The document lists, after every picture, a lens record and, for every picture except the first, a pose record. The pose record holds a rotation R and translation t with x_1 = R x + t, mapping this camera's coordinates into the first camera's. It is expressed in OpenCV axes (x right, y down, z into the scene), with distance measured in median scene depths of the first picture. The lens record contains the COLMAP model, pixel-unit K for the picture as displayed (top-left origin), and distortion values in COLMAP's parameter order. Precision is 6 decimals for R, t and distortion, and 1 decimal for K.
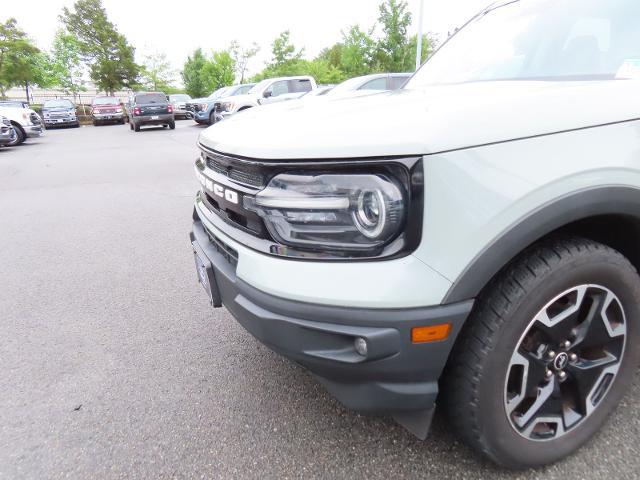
lens RADIAL K [[457.2, 0, 322.8], [0, 457.2, 239.1], [0, 0, 1]] dist [-0.012068, 0.010003]
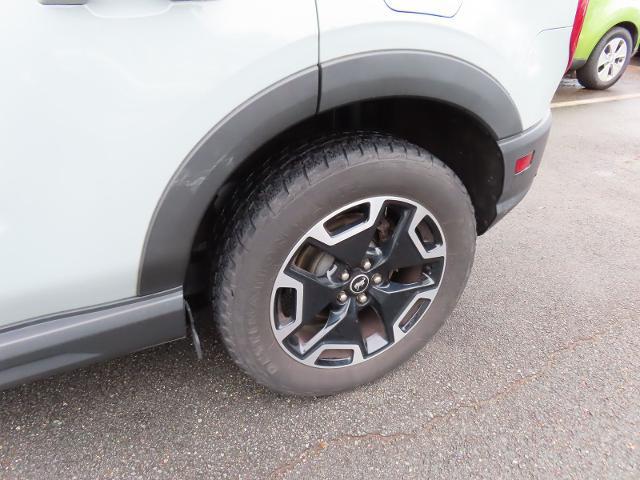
lens RADIAL K [[457.2, 0, 322.8], [0, 457.2, 239.1], [0, 0, 1]] dist [-0.012068, 0.010003]
pose [[0.997665, 0.052305, 0.043917, 0.395356], [-0.060863, 0.972633, 0.224236, -0.000713], [-0.030986, -0.226385, 0.973545, 0.182824]]
